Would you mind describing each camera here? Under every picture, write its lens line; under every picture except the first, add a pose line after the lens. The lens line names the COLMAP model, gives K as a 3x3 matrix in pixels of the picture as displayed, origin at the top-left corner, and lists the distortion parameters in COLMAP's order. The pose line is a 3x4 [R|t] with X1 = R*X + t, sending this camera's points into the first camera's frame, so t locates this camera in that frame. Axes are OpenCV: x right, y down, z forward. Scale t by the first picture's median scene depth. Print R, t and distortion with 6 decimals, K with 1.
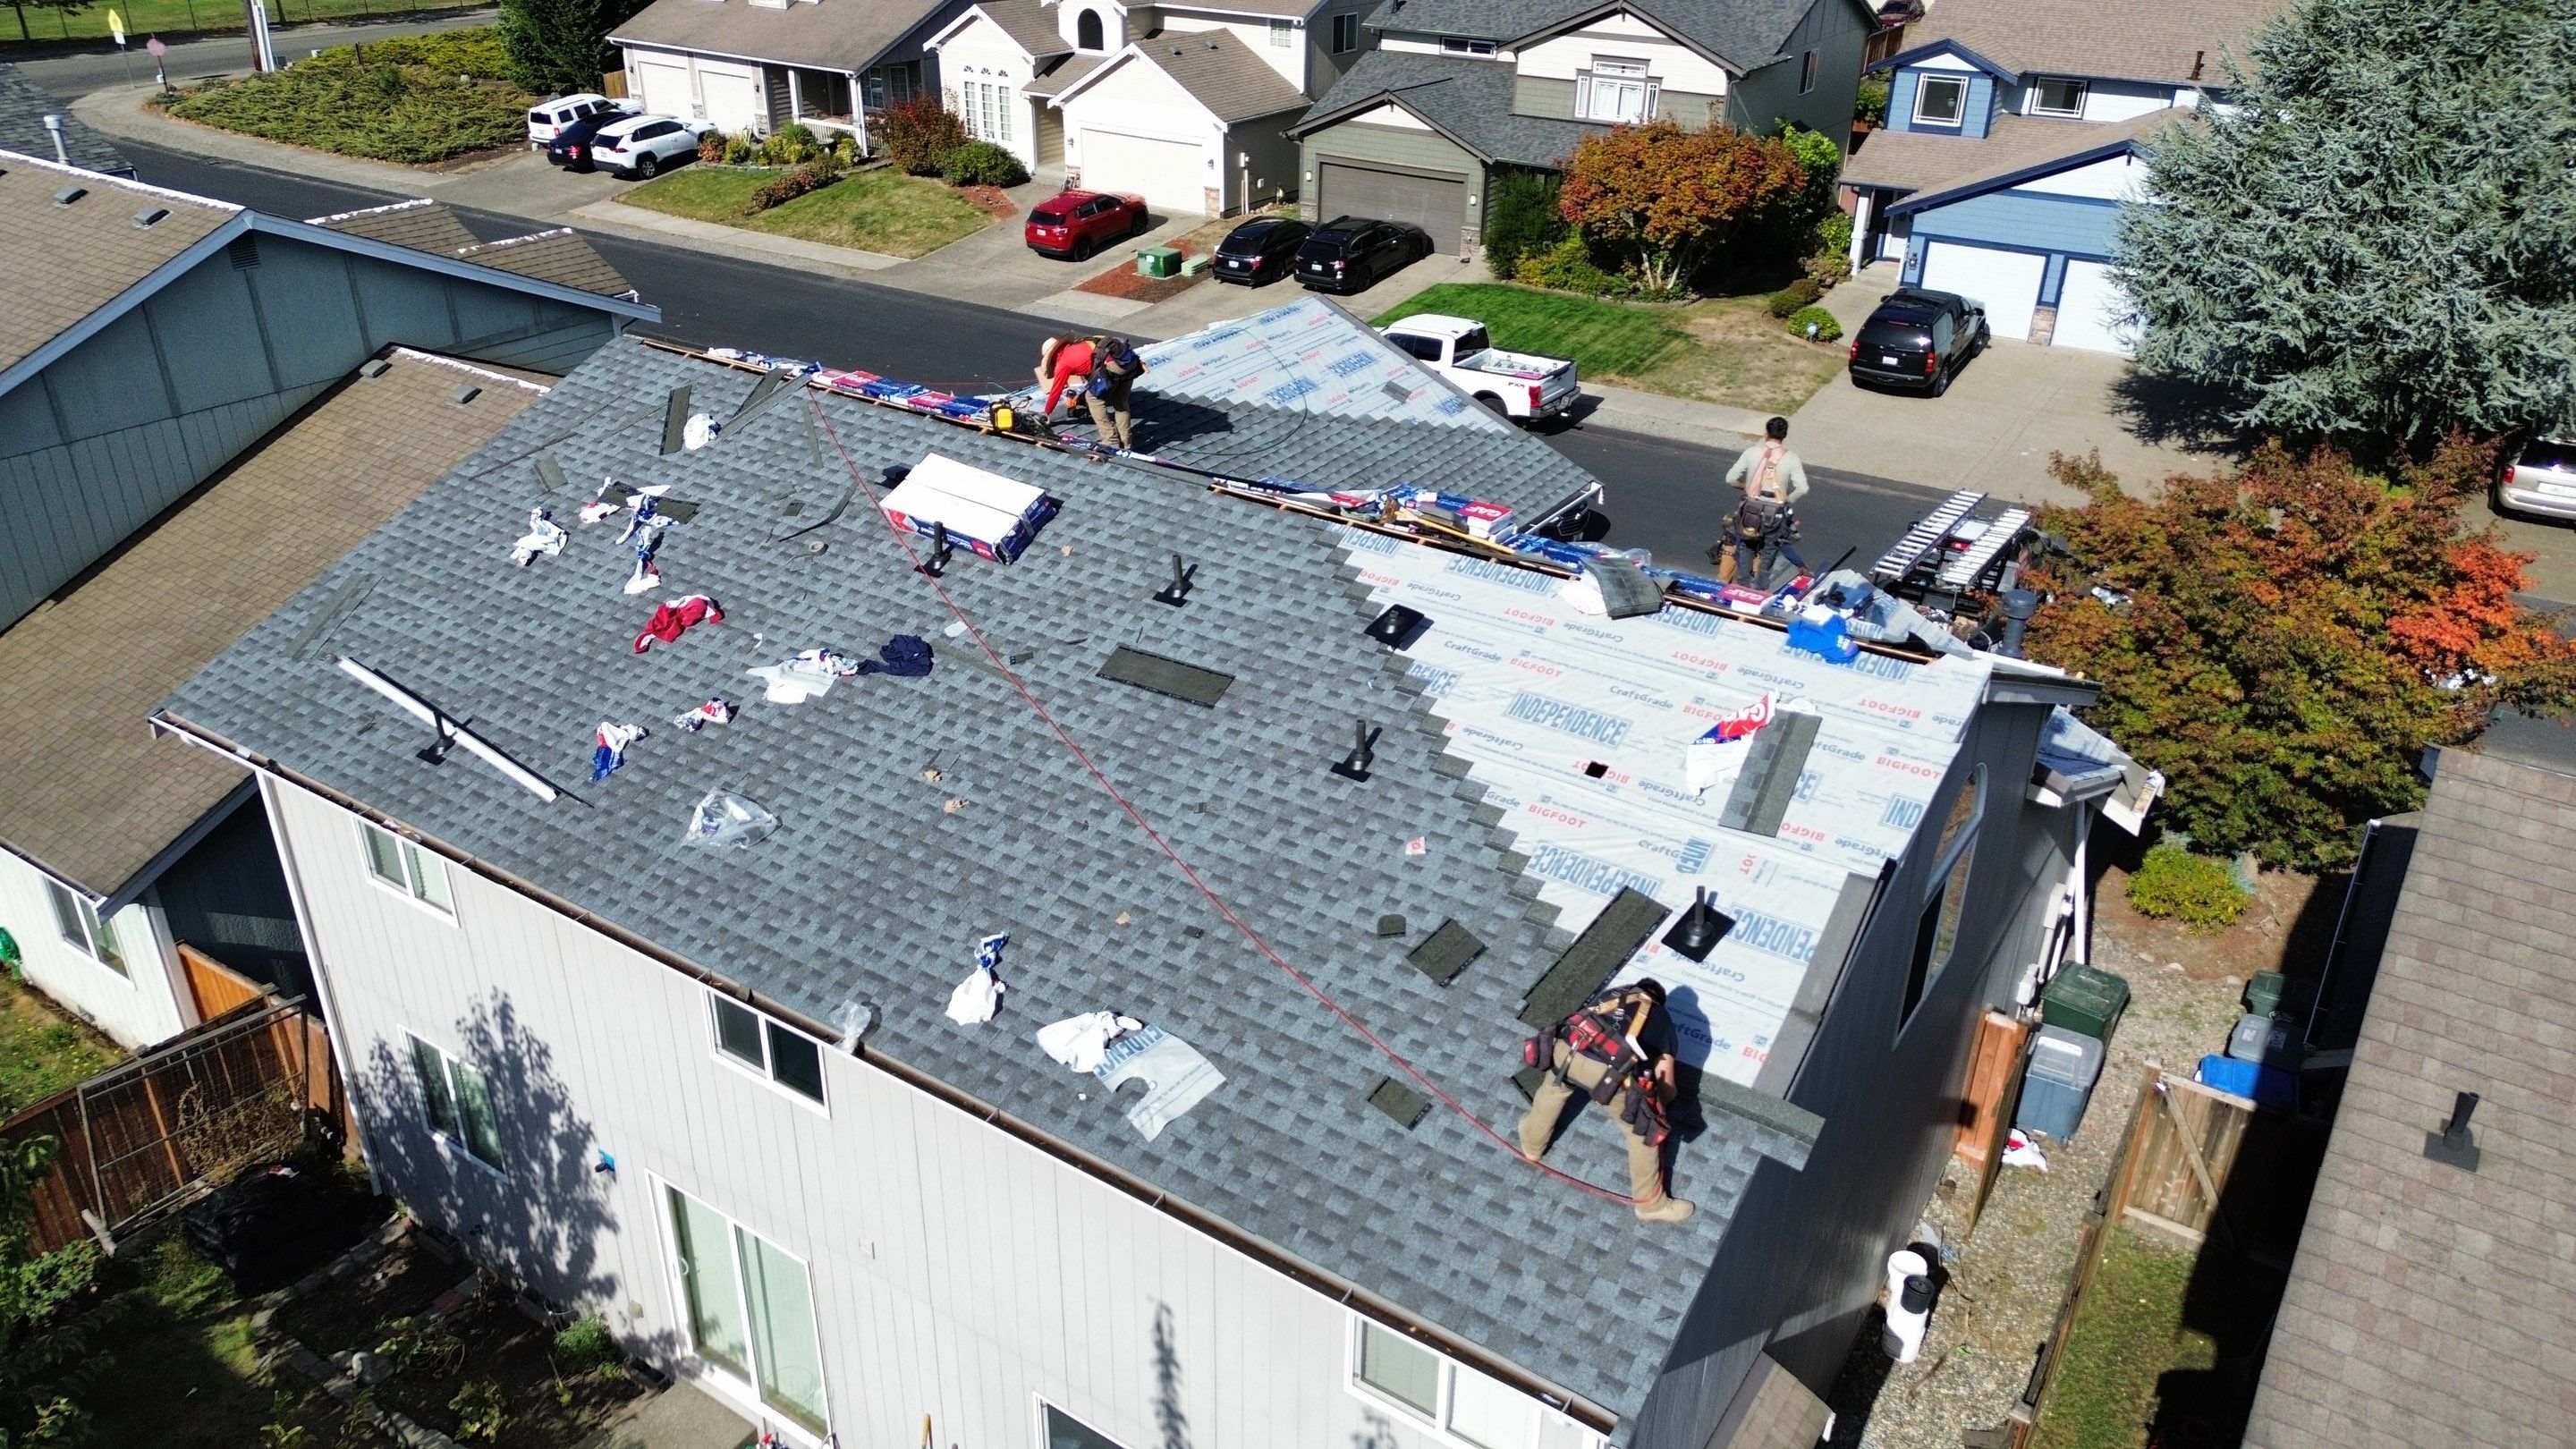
lens RADIAL K [[1801.8, 0, 1288.0], [0, 1801.8, 724.5], [0, 0, 1]] dist [0.109786, -0.104118]
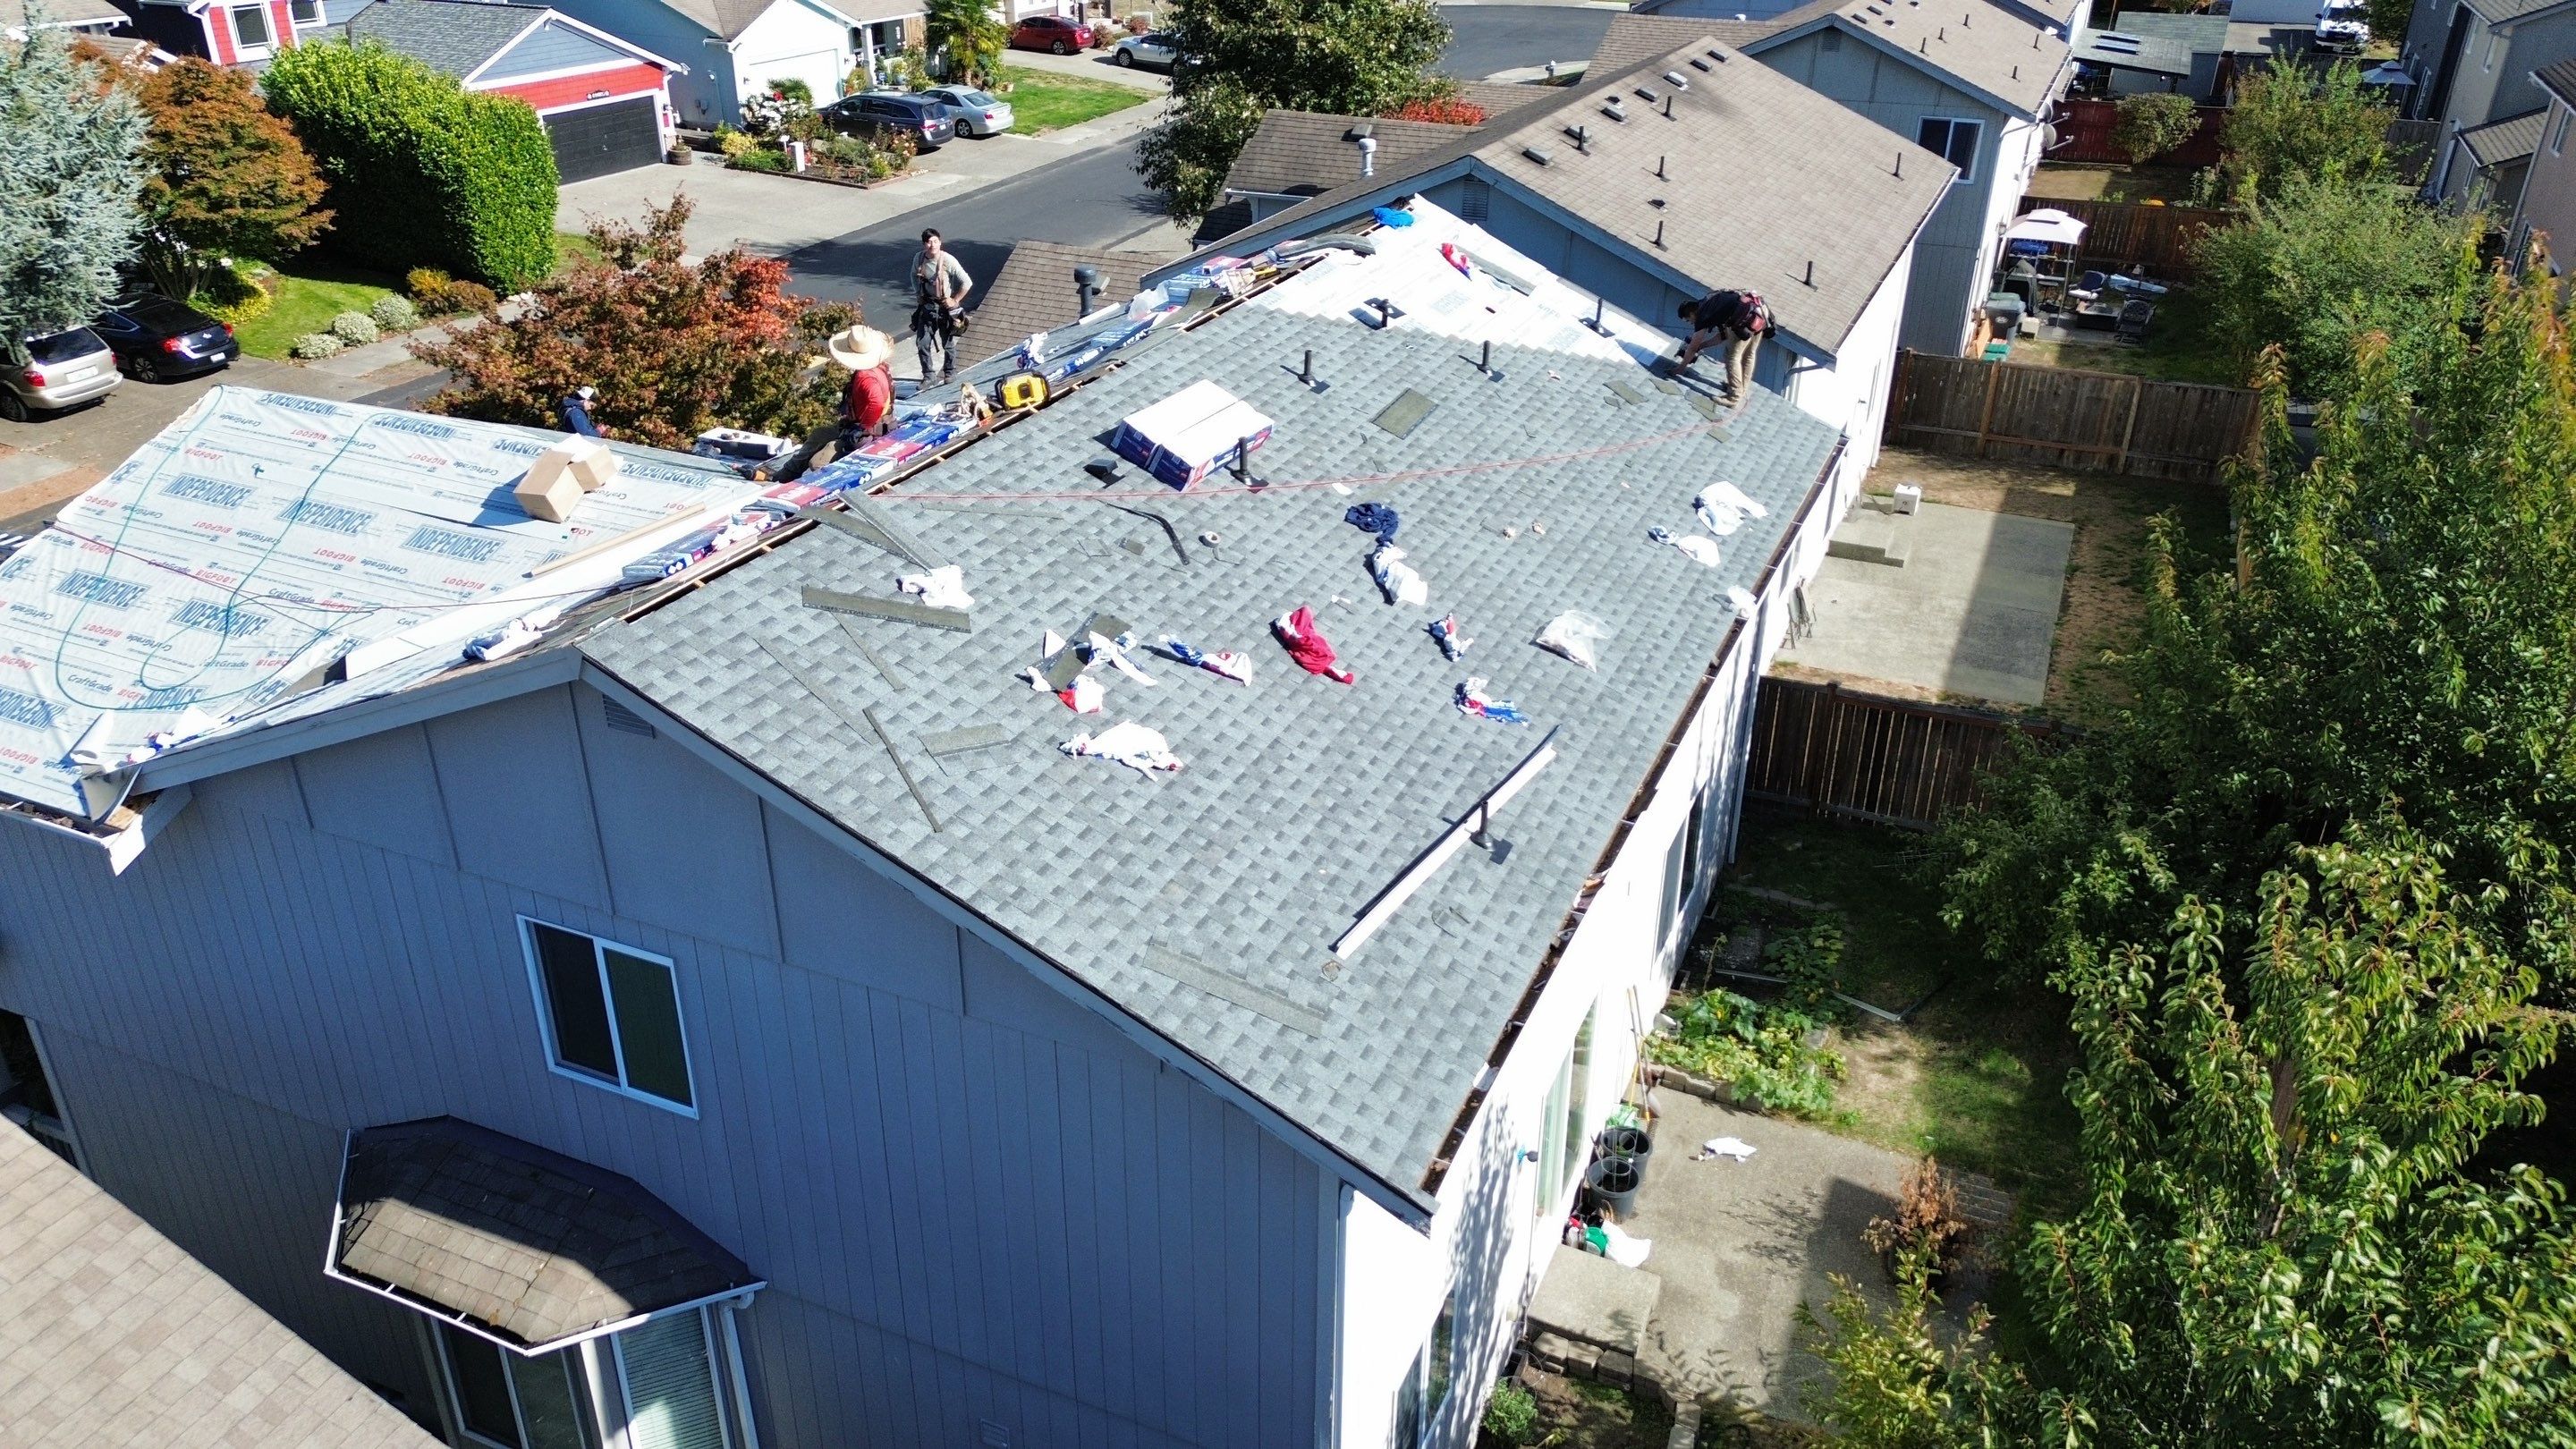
lens RADIAL K [[1801.8, 0, 1288.0], [0, 1801.8, 724.5], [0, 0, 1]] dist [0.109786, -0.104118]
pose [[-0.169149, -0.467169, 0.867837, -0.338691], [0.448250, 0.747724, 0.489878, -0.140451], [-0.877759, 0.471871, 0.082931, 0.295001]]
